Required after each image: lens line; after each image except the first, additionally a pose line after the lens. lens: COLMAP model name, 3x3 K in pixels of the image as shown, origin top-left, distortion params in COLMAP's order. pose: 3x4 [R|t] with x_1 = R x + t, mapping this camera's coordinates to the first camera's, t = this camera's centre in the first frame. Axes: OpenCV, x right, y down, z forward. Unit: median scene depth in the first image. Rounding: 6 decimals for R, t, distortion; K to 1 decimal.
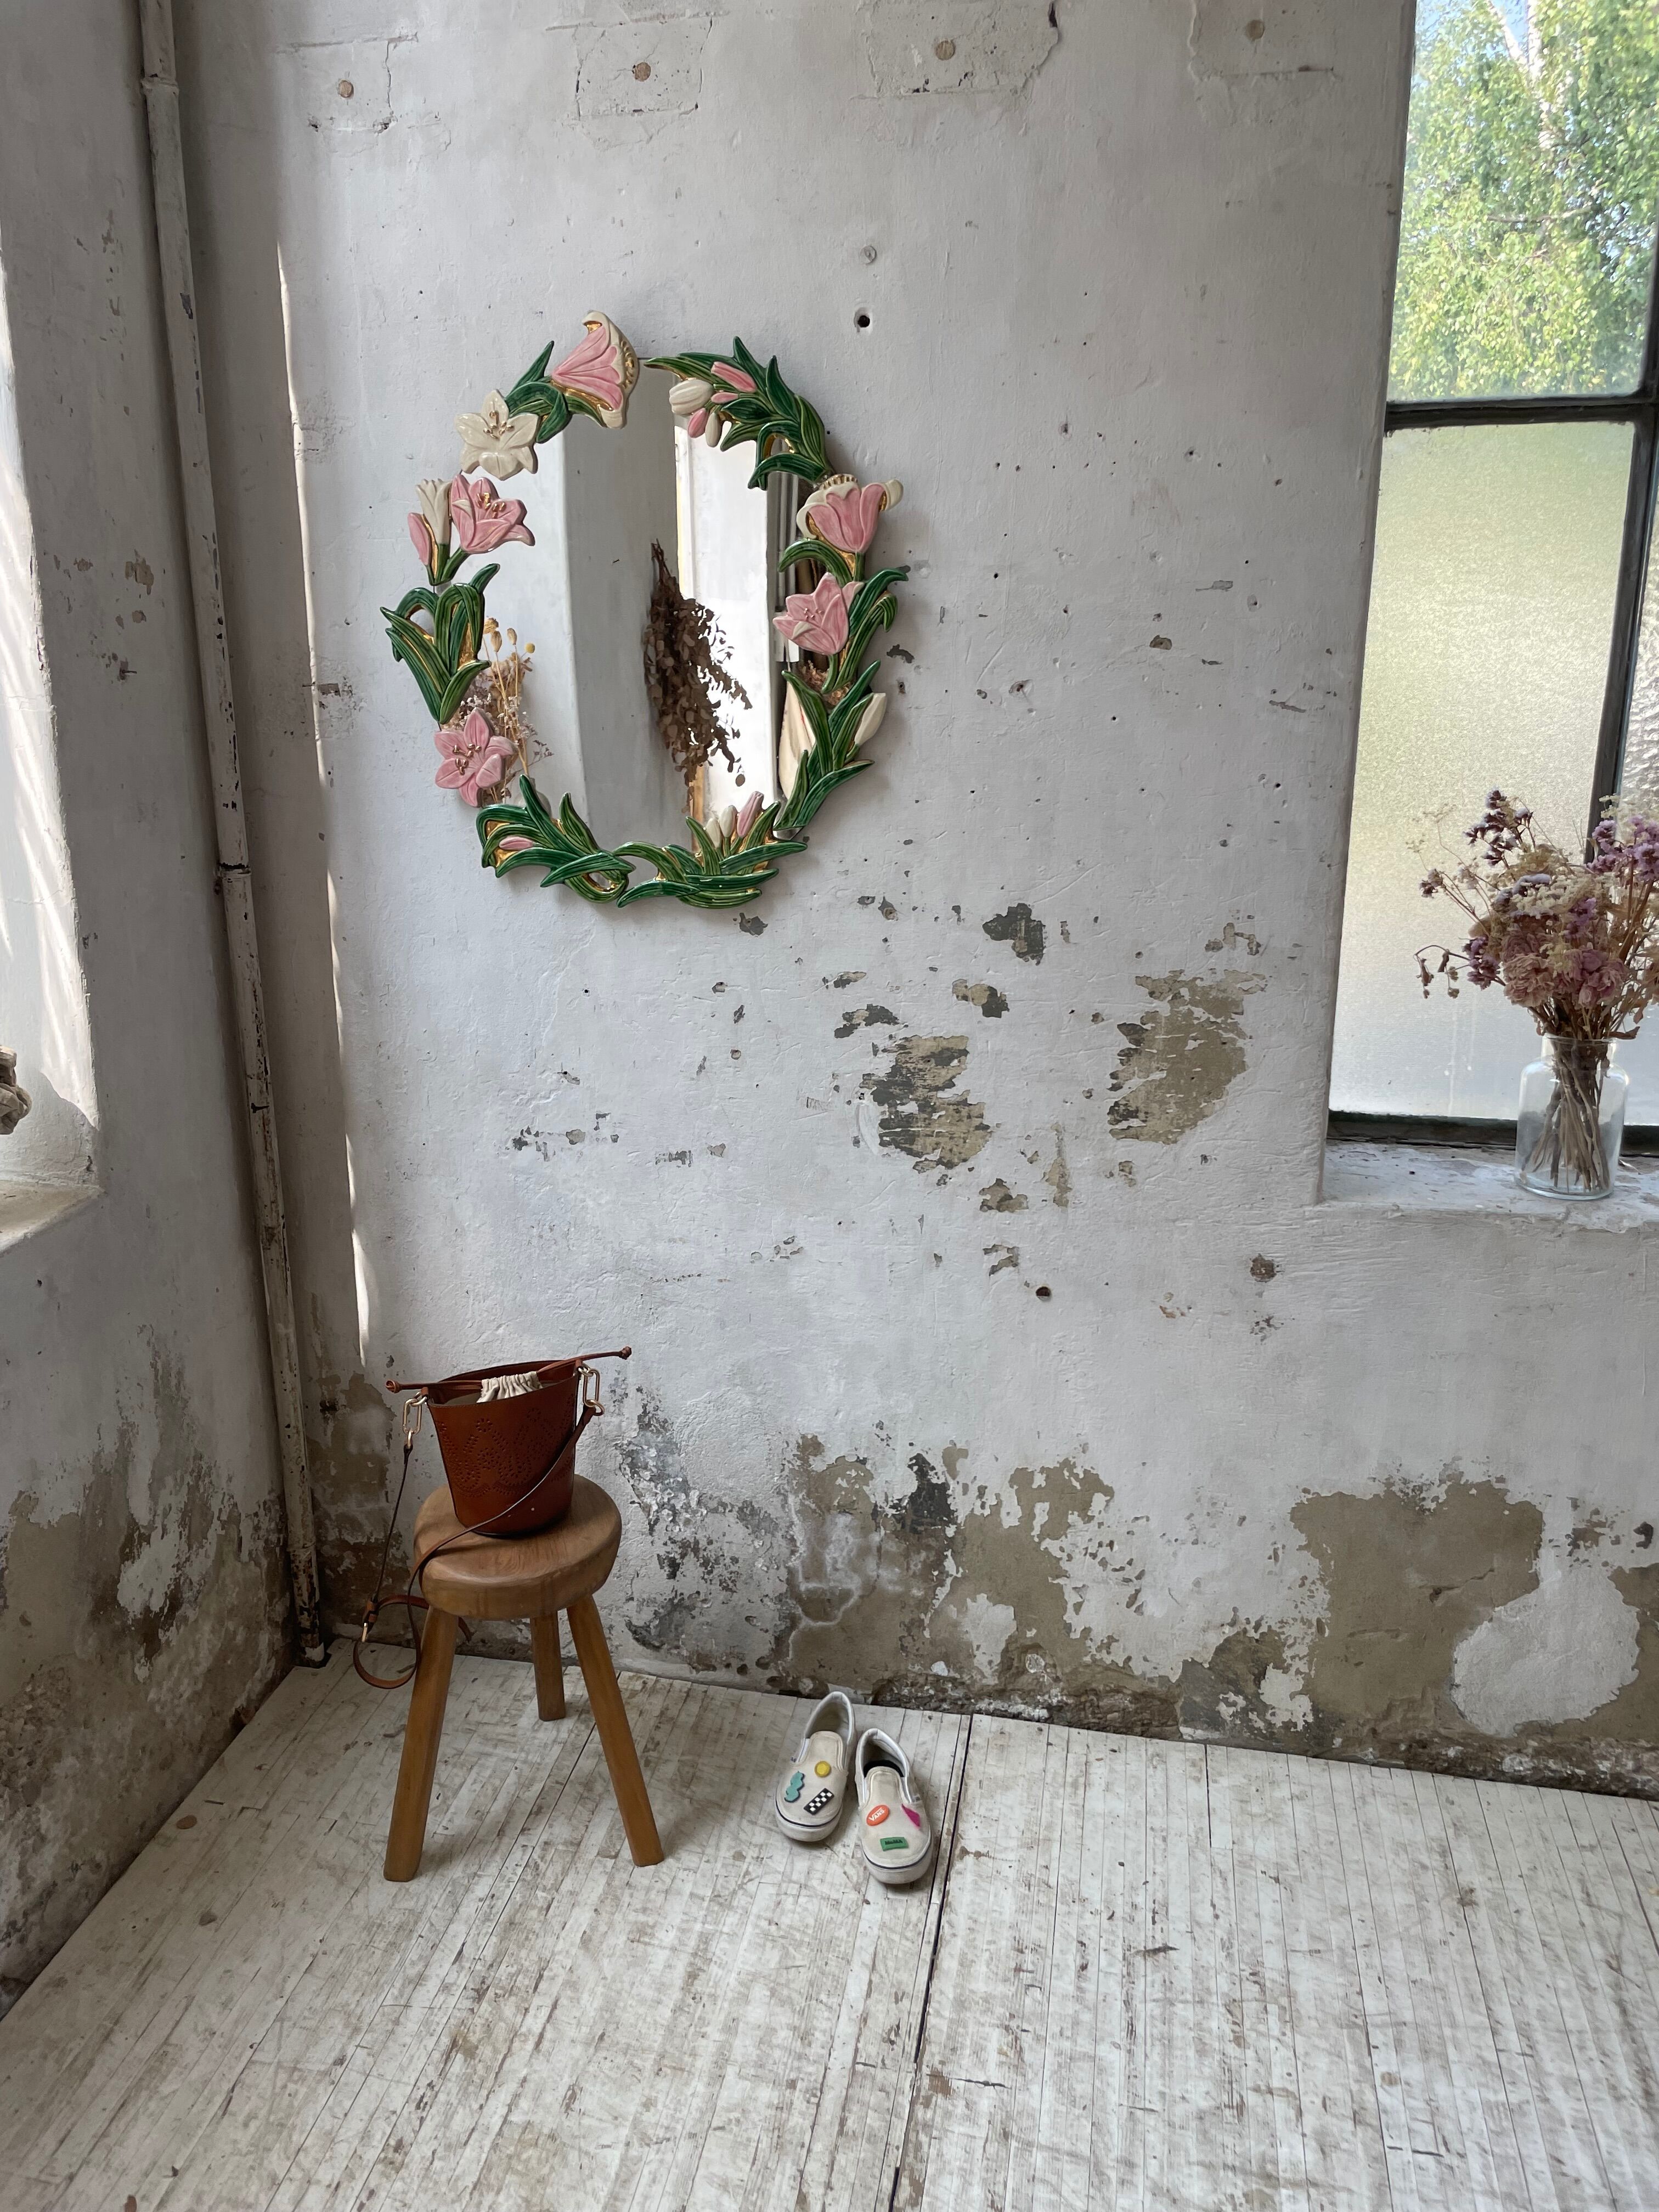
lens RADIAL K [[1690.3, 0, 808.8], [0, 1690.3, 1081.3], [0, 0, 1]] dist [0.087605, -0.121975]
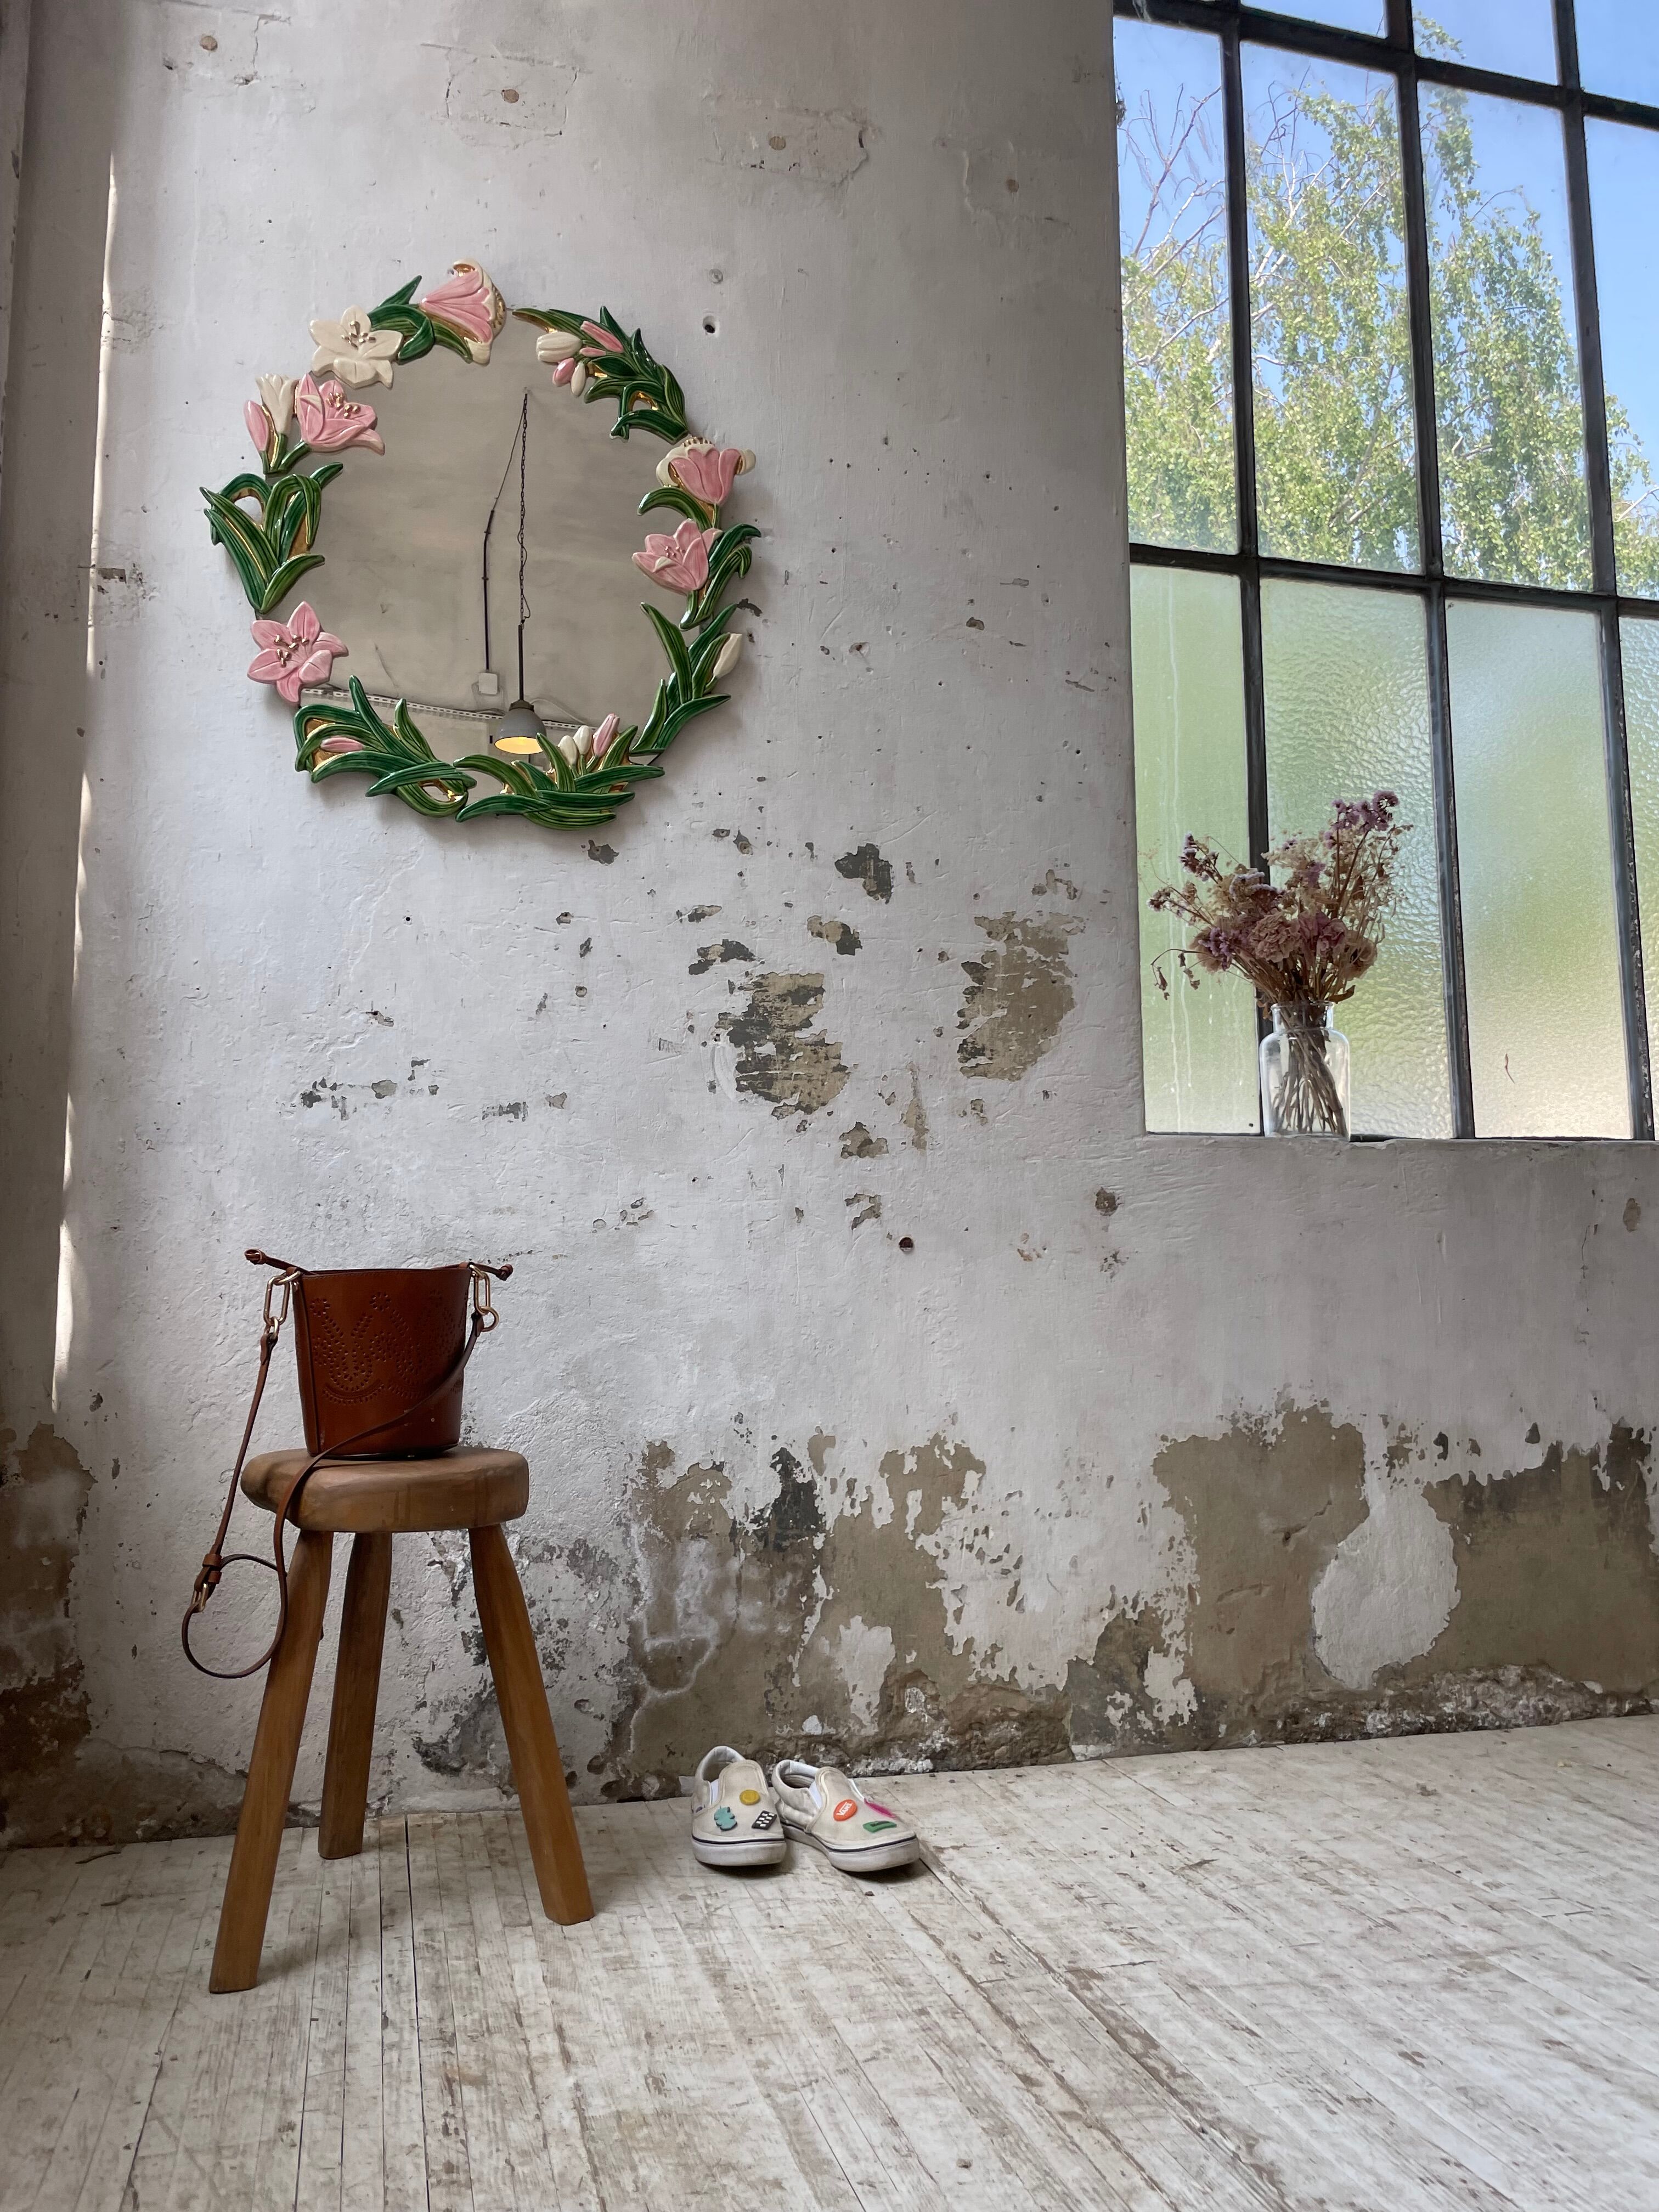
lens RADIAL K [[1684.9, 0, 853.5], [0, 1684.9, 1120.0], [0, 0, 1]] dist [0.093817, -0.132608]
pose [[0.892617, 0.046602, 0.448400, -0.324437], [0.123433, 0.931370, -0.342511, 0.388169], [-0.433588, 0.361079, 0.825605, 0.202098]]
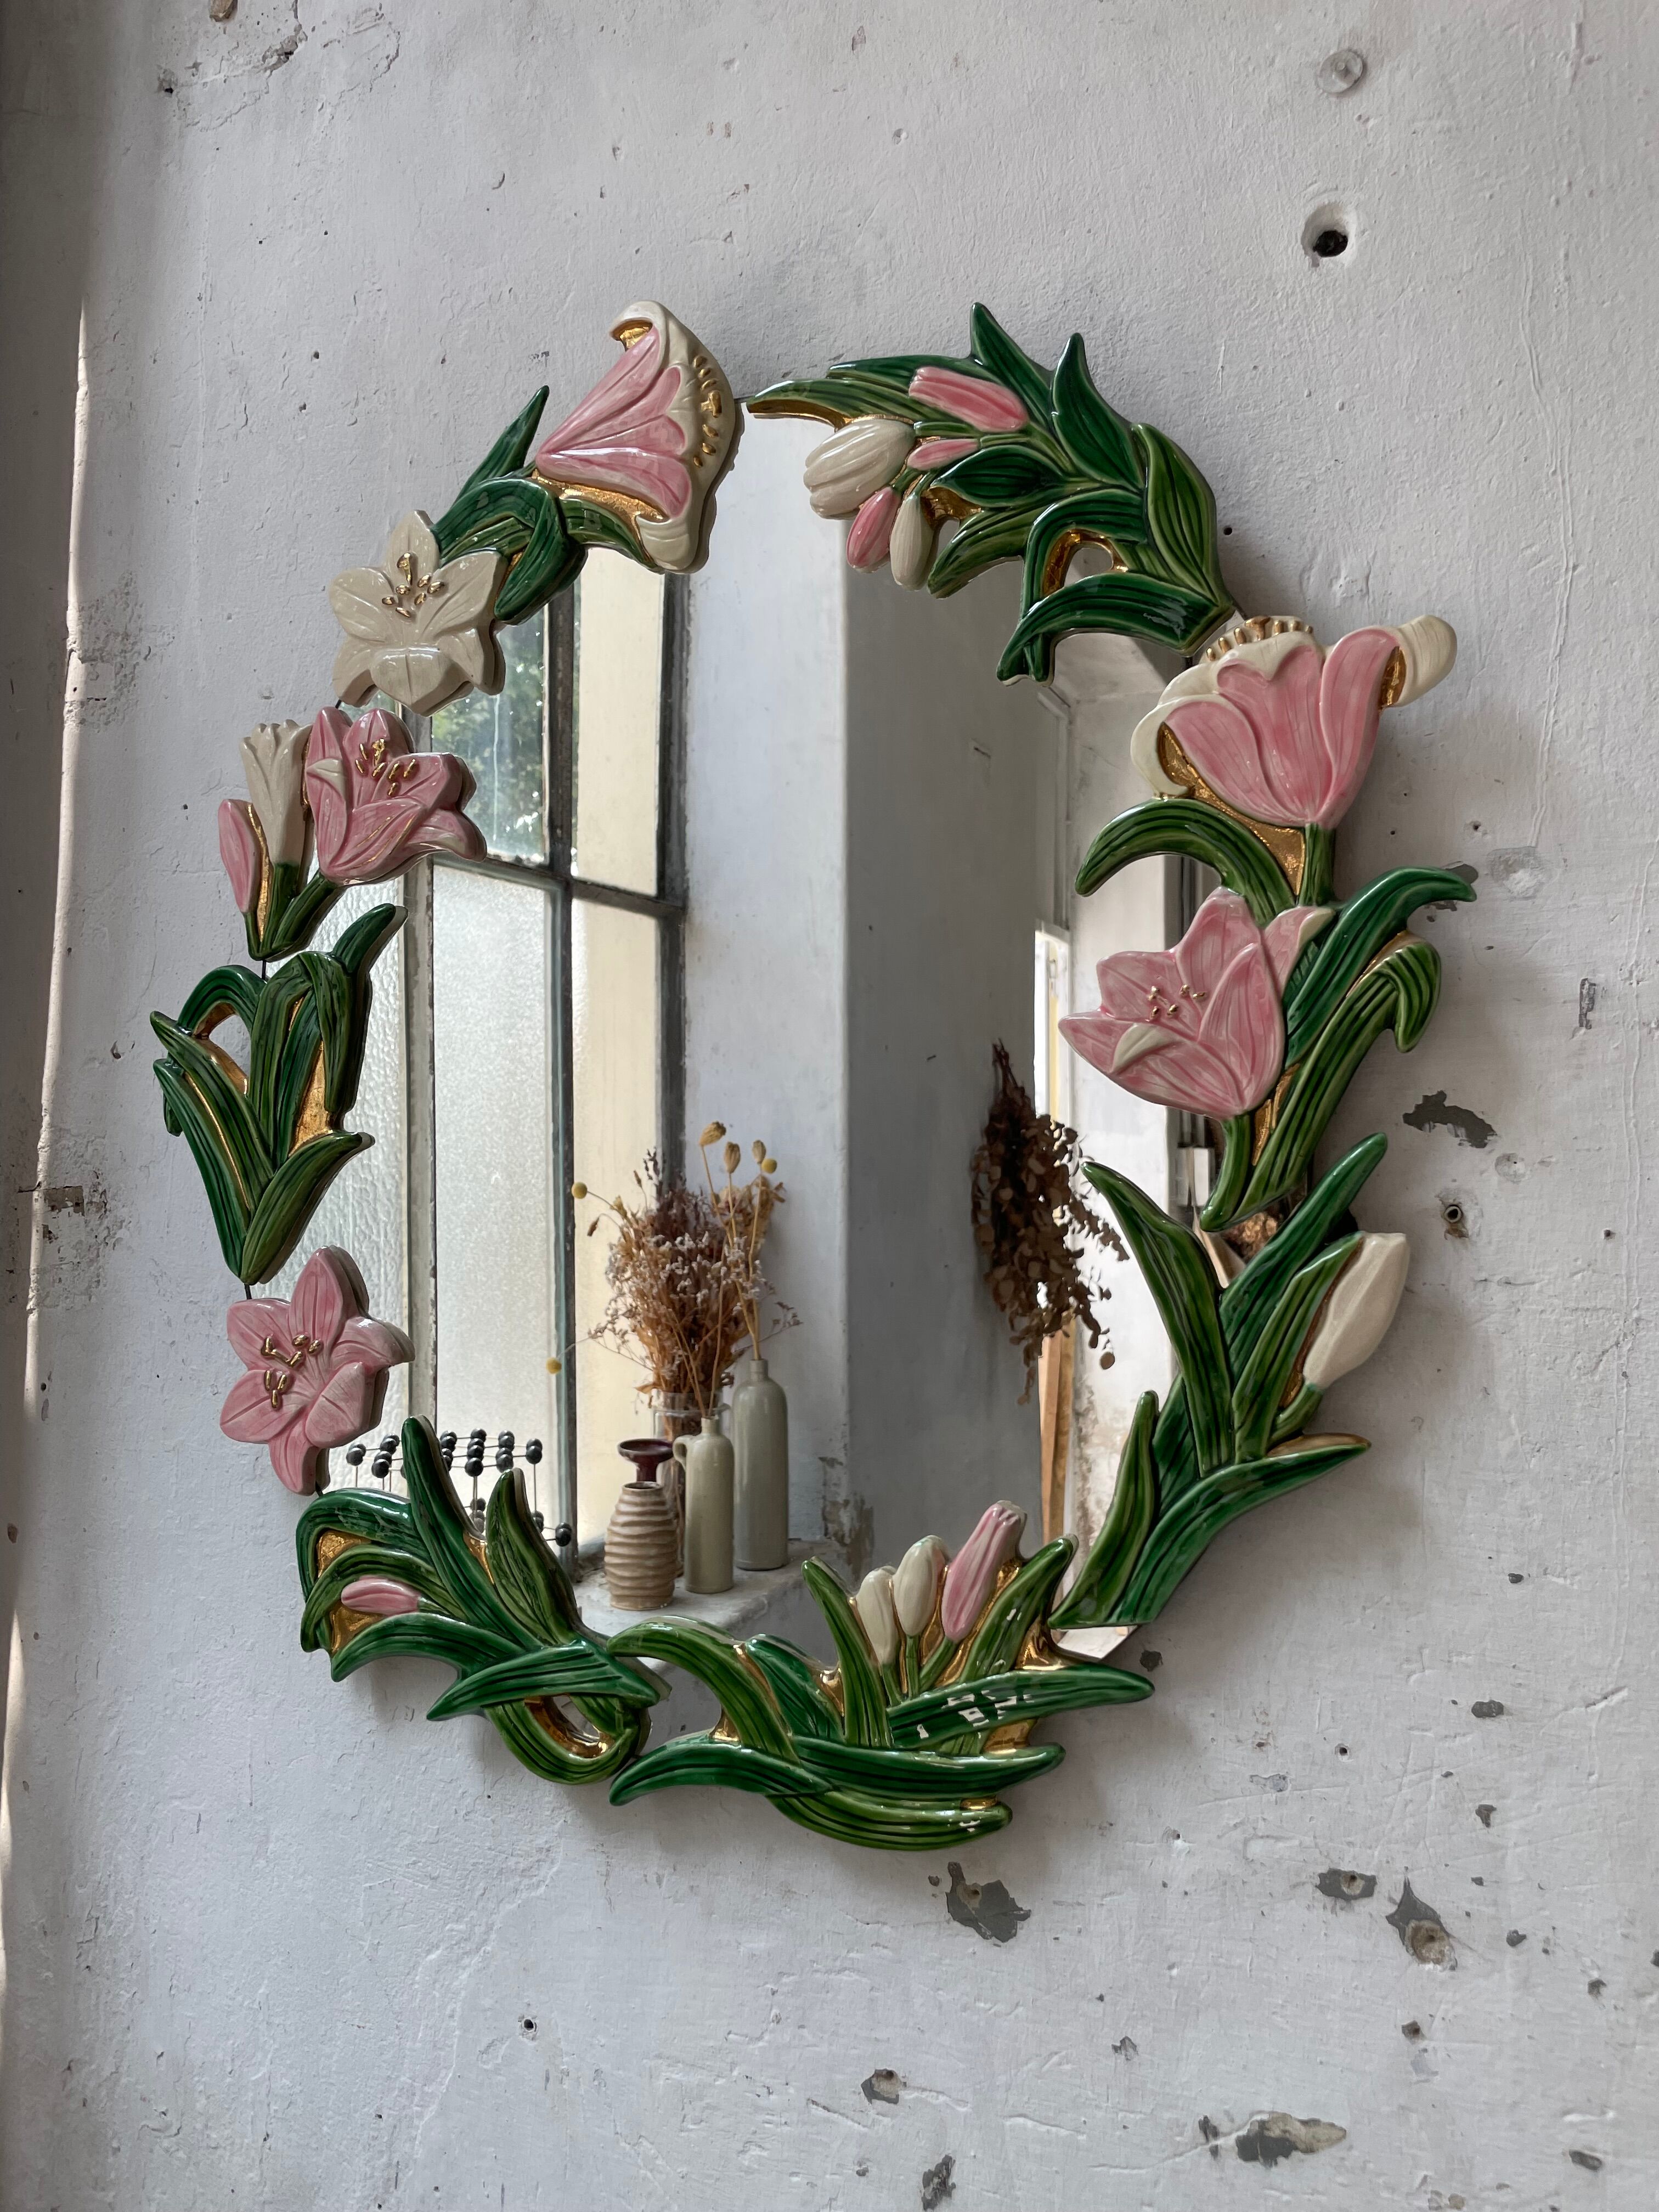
lens RADIAL K [[1687.5, 0, 846.1], [0, 1687.5, 1089.4], [0, 0, 1]] dist [0.072824, -0.100454]
pose [[0.975044, 0.008903, -0.221831, 0.012644], [-0.077669, 0.949734, -0.303272, -0.139388], [0.207980, 0.312933, 0.926724, 0.628169]]
